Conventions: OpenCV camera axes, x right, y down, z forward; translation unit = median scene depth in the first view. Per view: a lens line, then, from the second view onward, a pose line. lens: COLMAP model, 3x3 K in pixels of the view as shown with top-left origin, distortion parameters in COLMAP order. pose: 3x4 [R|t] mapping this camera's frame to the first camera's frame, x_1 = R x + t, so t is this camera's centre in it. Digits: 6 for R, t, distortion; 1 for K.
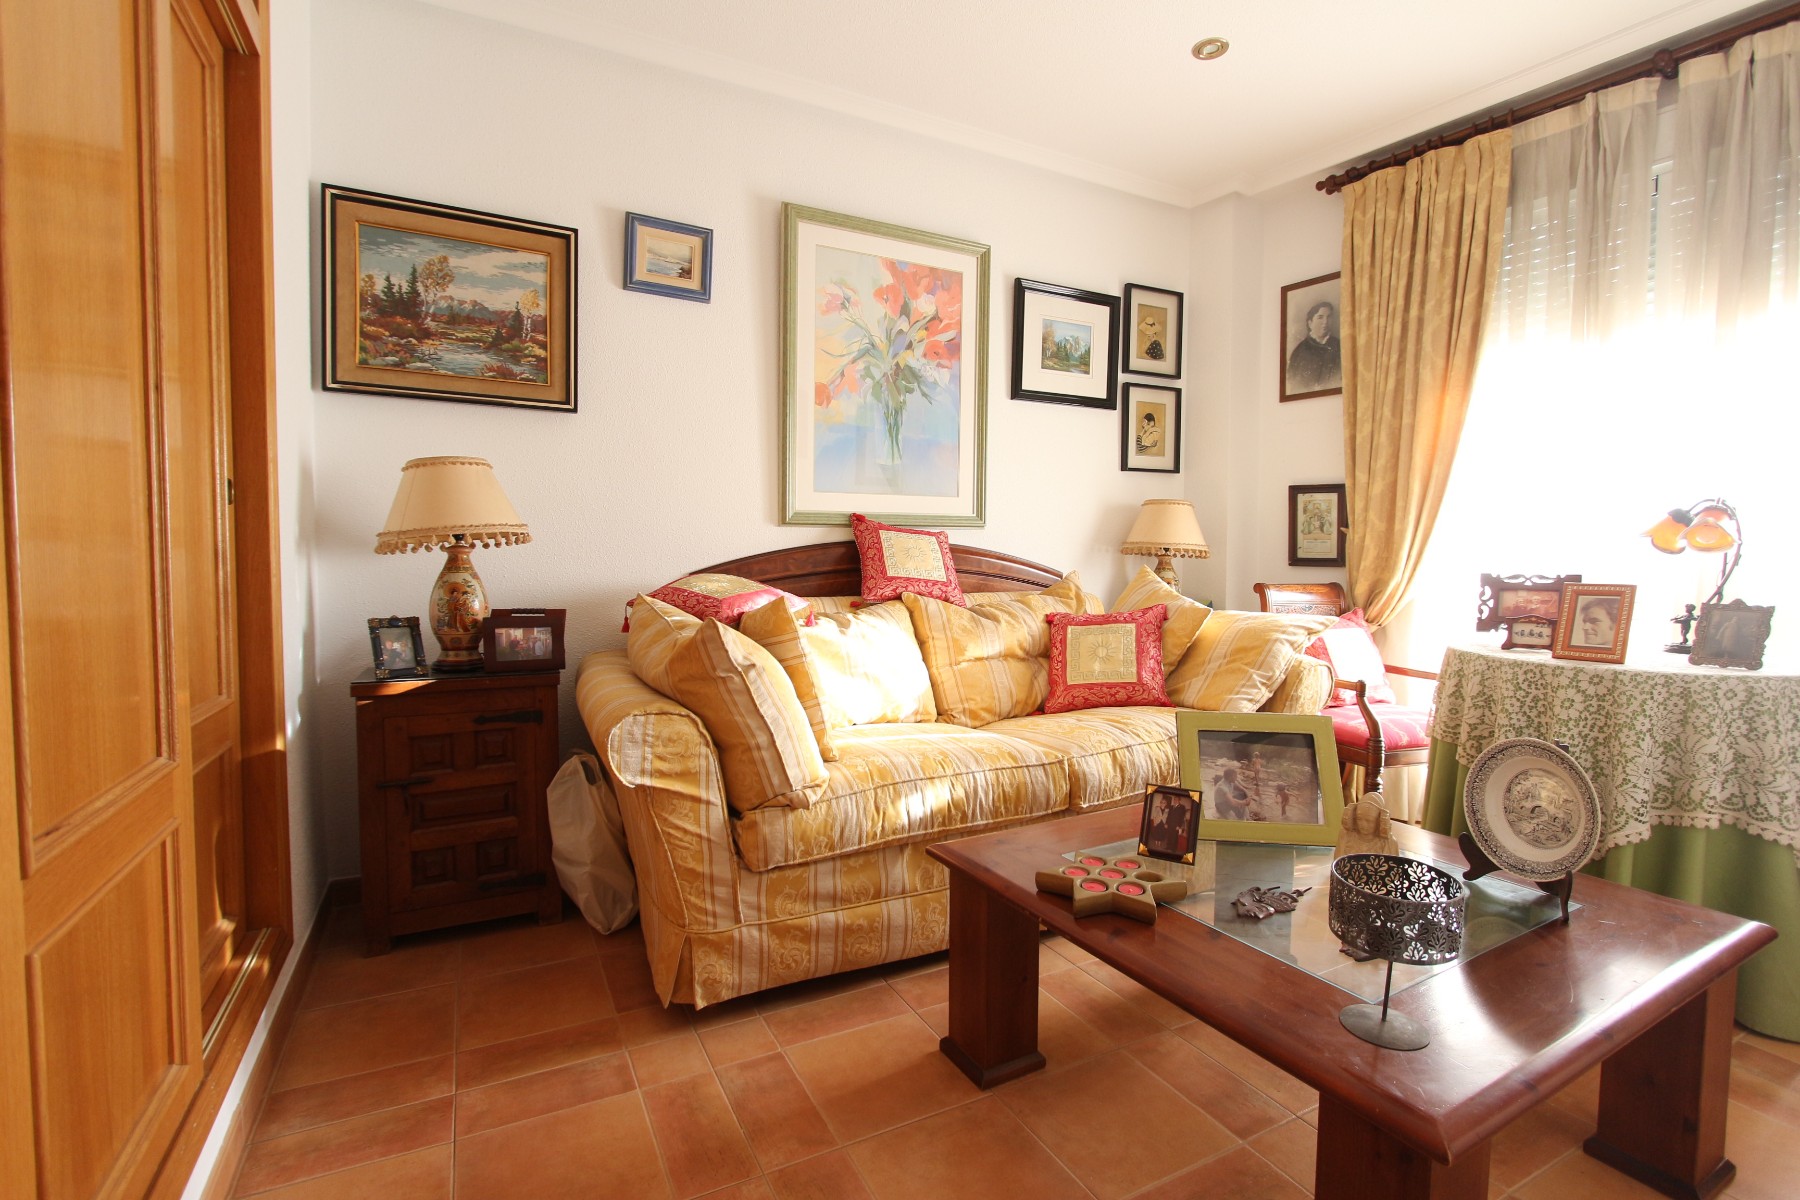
lens RADIAL K [[819.4, 0, 901.5], [0, 819.4, 596.6], [0, 0, 1]] dist [-0.024358, 0.003802]
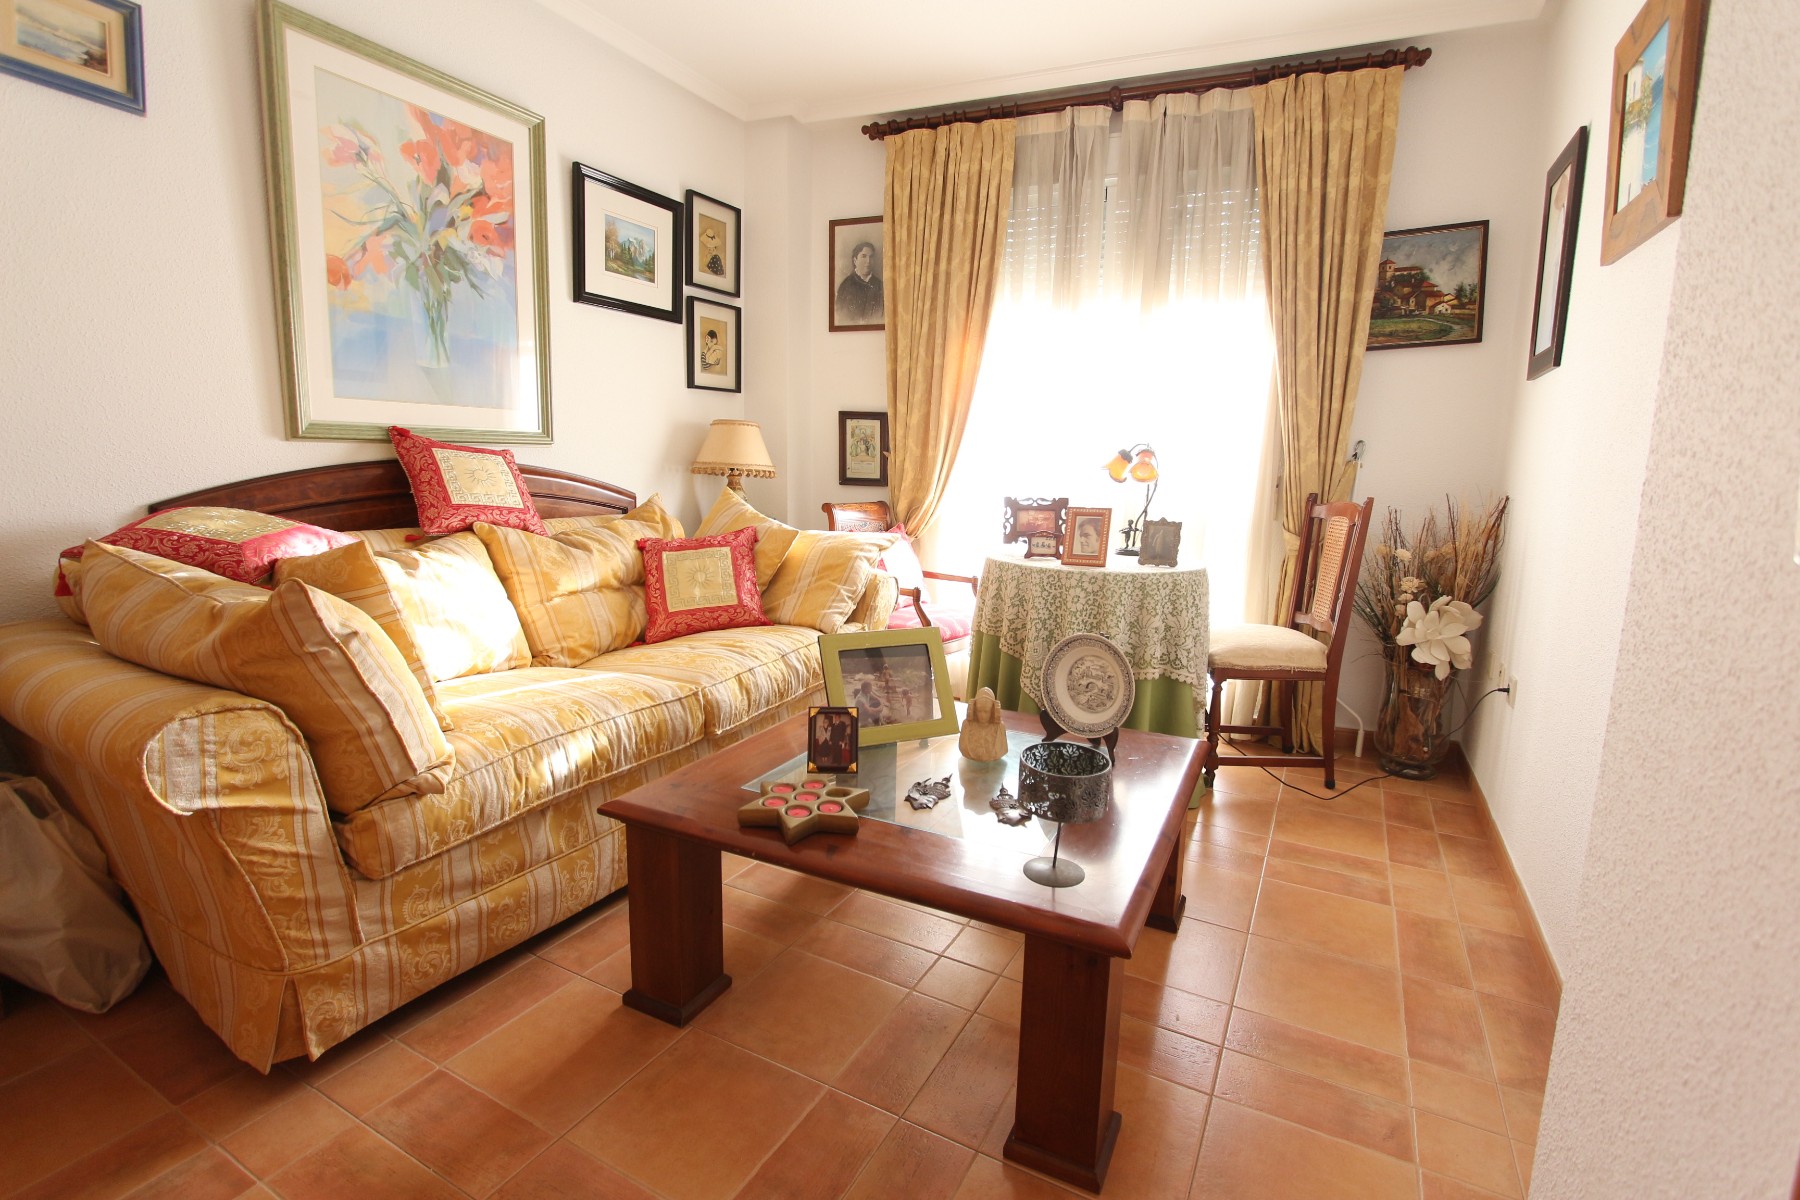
lens RADIAL K [[819.4, 0, 901.5], [0, 819.4, 596.6], [0, 0, 1]] dist [-0.024358, 0.003802]
pose [[0.829284, -0.076438, 0.553574, -0.108306], [0.012706, 0.992924, 0.118069, -0.023633], [-0.558682, -0.090879, 0.824388, 0.034356]]
